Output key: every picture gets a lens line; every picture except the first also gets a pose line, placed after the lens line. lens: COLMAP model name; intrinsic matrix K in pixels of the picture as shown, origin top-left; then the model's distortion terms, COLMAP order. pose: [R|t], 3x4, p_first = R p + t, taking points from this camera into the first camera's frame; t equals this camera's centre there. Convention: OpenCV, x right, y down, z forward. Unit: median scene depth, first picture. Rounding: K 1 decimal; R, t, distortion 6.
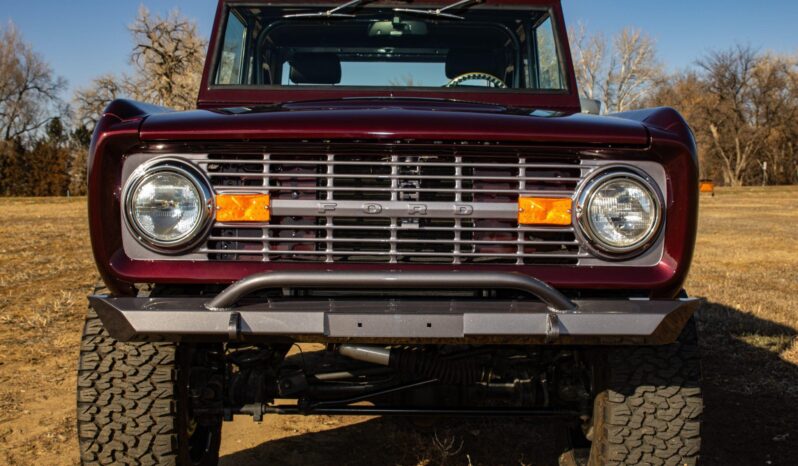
lens RADIAL K [[621.4, 0, 417.4], [0, 621.4, 257.9], [0, 0, 1]] dist [0.001420, 0.000174]
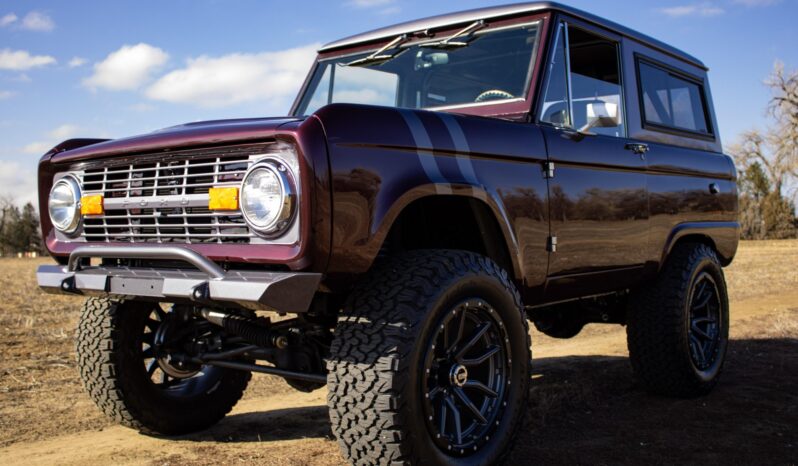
lens RADIAL K [[881.9, 0, 400.1], [0, 881.9, 234.0], [0, 0, 1]] dist [-0.129348, 0.000000]
pose [[0.769599, -0.011554, -0.638423, 1.571581], [-0.002890, 0.999763, -0.021577, 0.030019], [0.638521, 0.018451, 0.769383, -0.117289]]
